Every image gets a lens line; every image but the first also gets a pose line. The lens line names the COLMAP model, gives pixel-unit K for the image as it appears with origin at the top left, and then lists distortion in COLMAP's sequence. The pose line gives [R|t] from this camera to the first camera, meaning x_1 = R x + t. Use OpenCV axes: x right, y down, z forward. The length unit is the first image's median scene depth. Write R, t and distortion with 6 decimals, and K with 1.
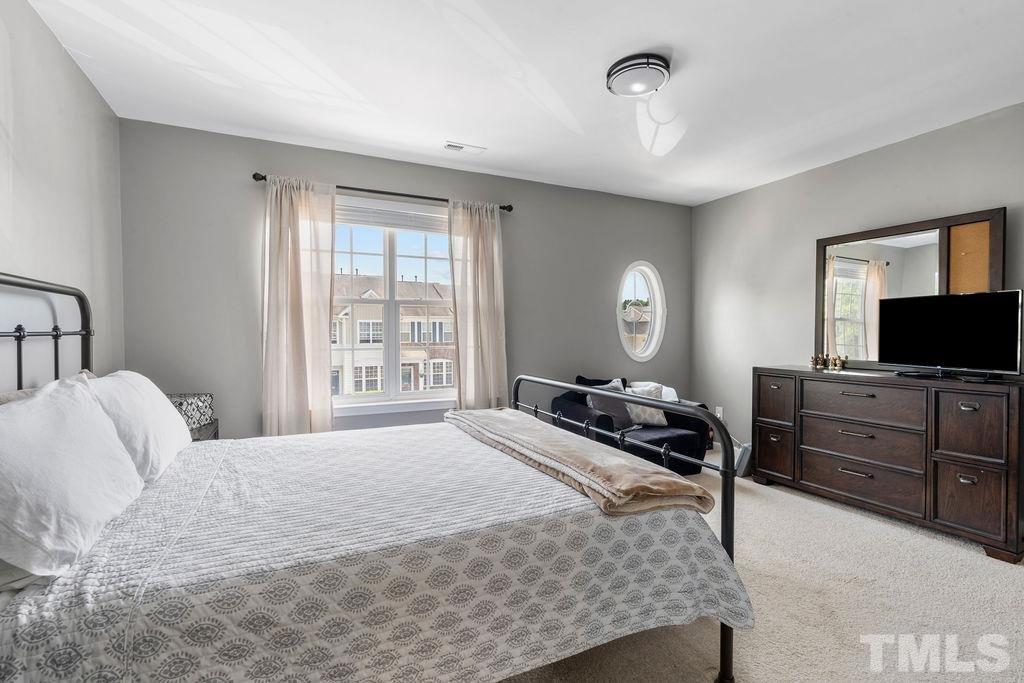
lens RADIAL K [[467.6, 0, 507.8], [0, 467.6, 340.0], [0, 0, 1]] dist [-0.010874, 0.000500]
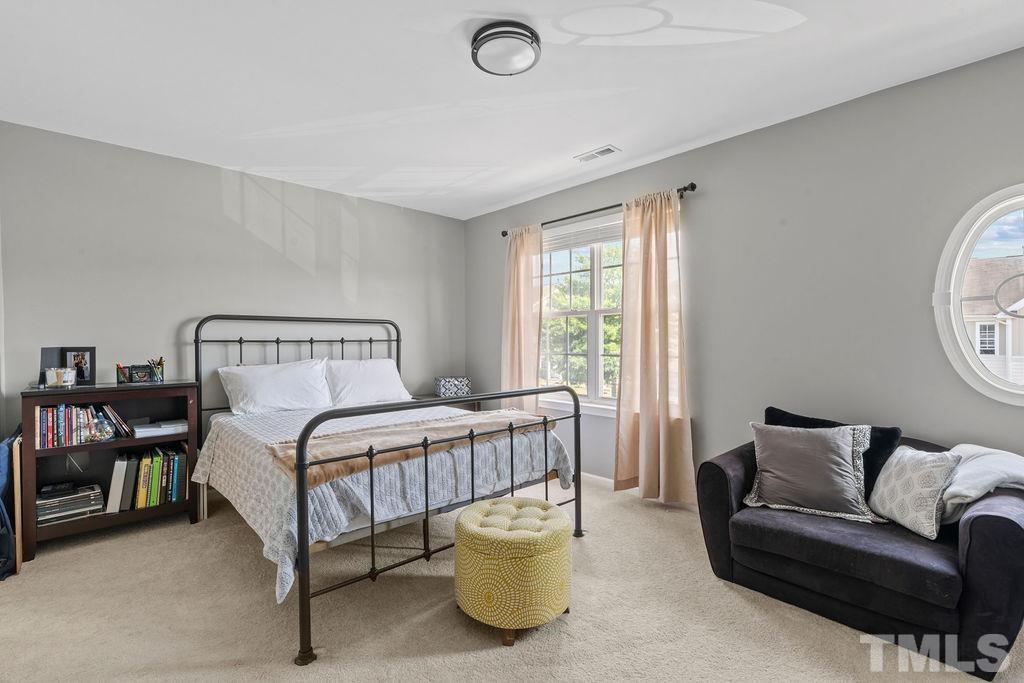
lens RADIAL K [[467.6, 0, 507.2], [0, 467.6, 339.3], [0, 0, 1]] dist [-0.010874, 0.000500]
pose [[0.281906, 0.000454, -0.959442, 0.783700], [-0.015098, 0.999878, -0.003963, -0.012149], [0.959323, 0.015603, 0.281879, 0.536590]]
